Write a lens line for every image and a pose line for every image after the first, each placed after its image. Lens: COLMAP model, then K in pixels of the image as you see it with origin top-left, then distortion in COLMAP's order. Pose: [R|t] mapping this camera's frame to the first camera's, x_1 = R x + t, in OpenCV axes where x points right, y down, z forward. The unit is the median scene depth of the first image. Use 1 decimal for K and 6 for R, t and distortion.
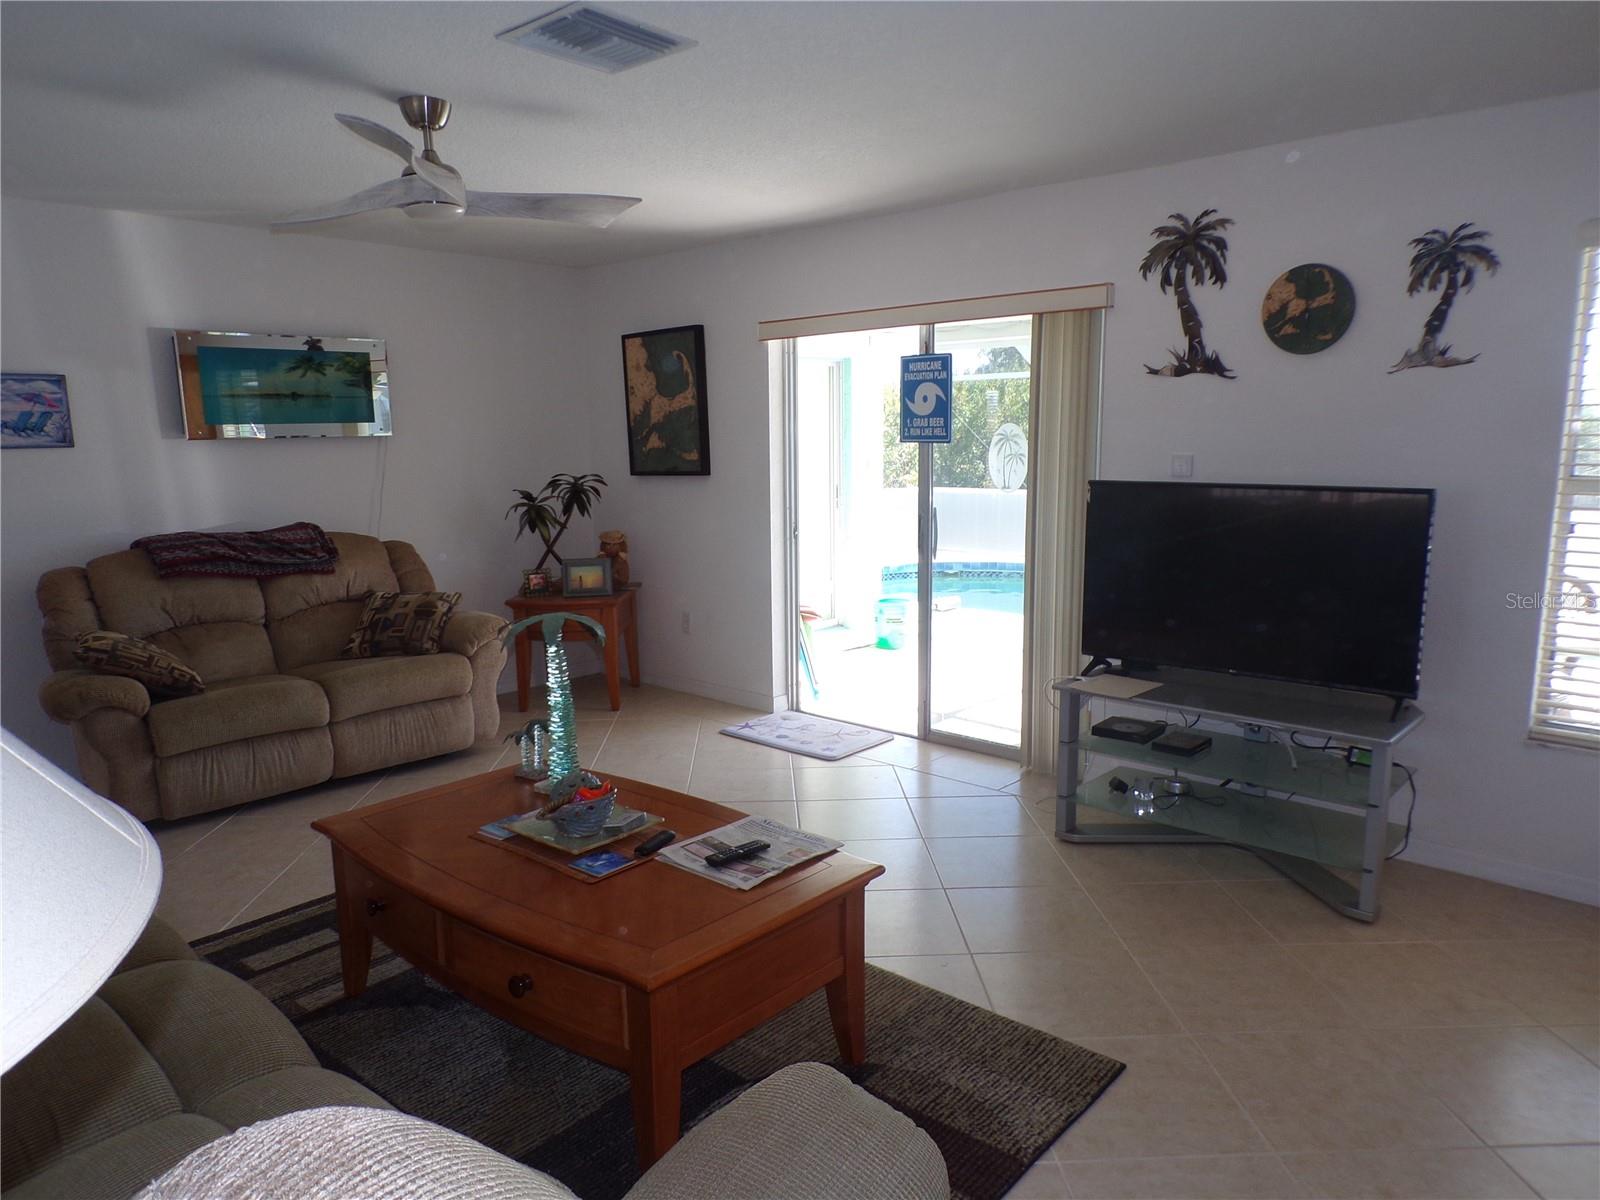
lens RADIAL K [[1093.6, 0, 809.1], [0, 1093.6, 598.2], [0, 0, 1]] dist [0.014895, 0.013753]
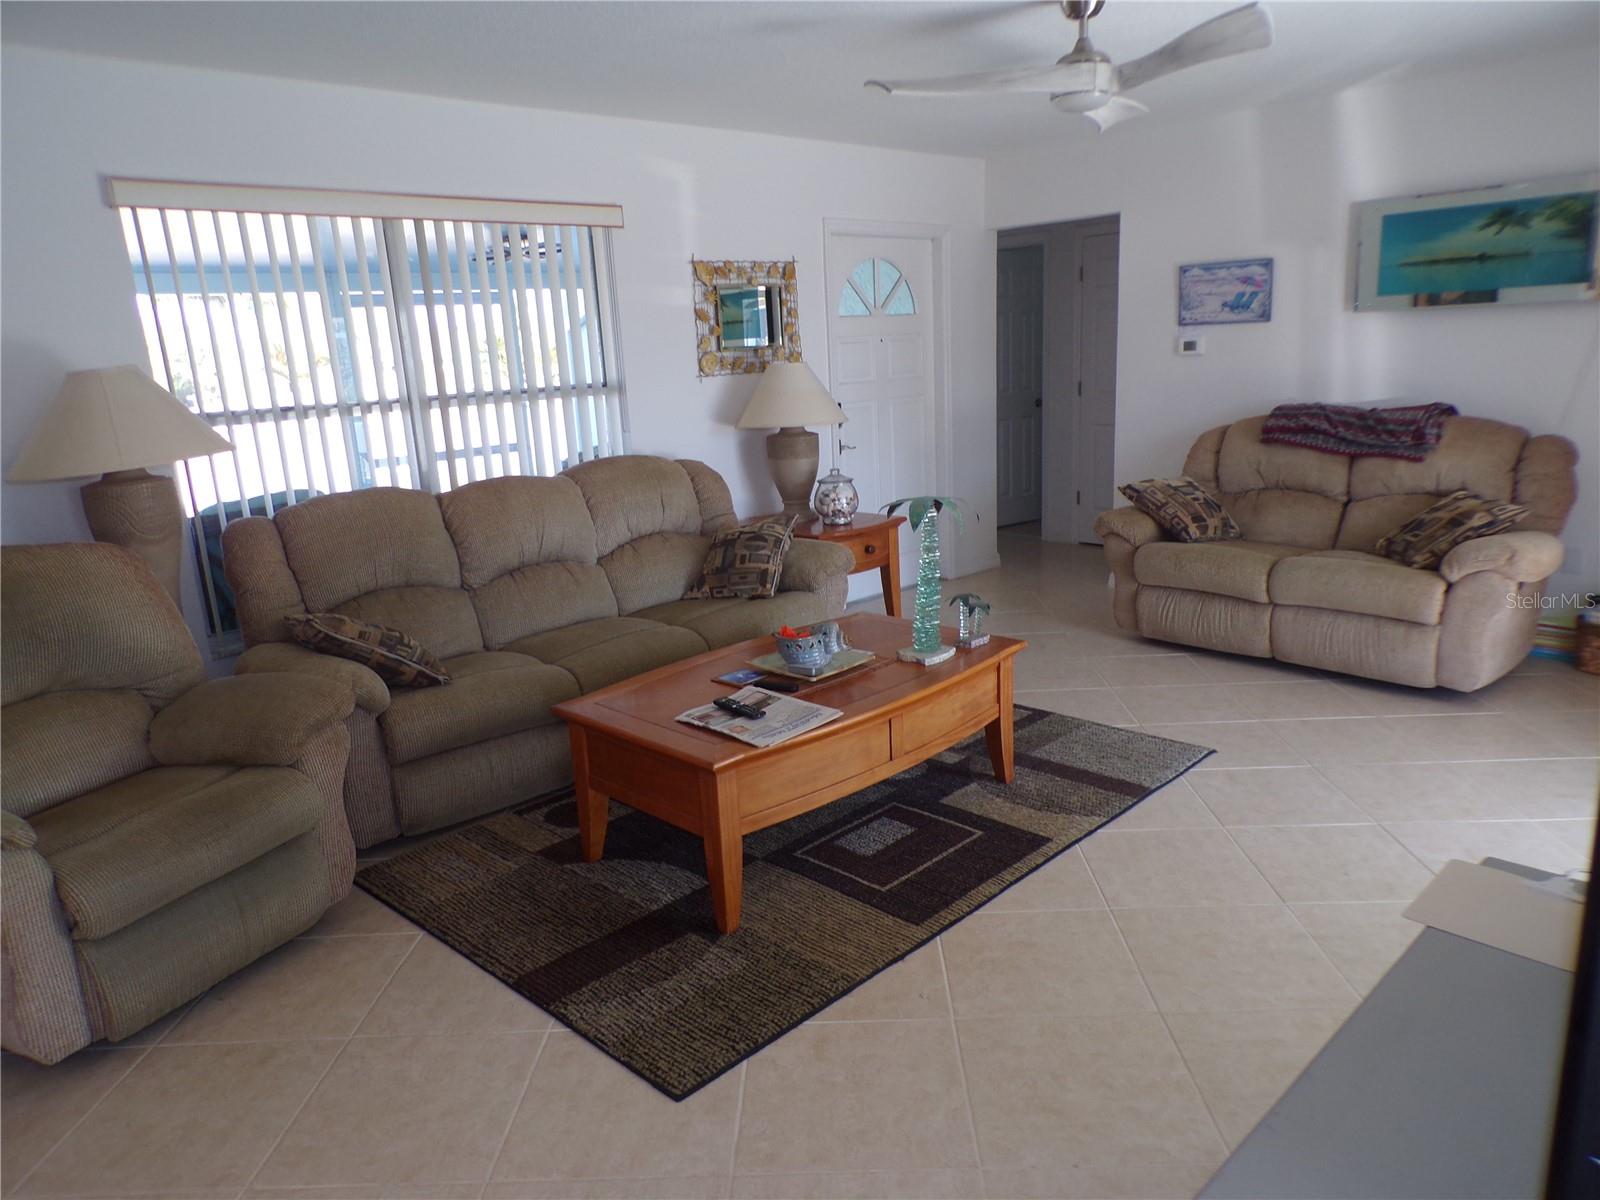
lens RADIAL K [[1093.6, 0, 811.2], [0, 1093.6, 604.2], [0, 0, 1]] dist [0.014895, 0.013753]
pose [[-0.046851, 0.256453, -0.965421, 0.550038], [-0.112821, 0.958939, 0.260206, -0.098753], [0.992510, 0.121111, -0.015994, 0.581008]]
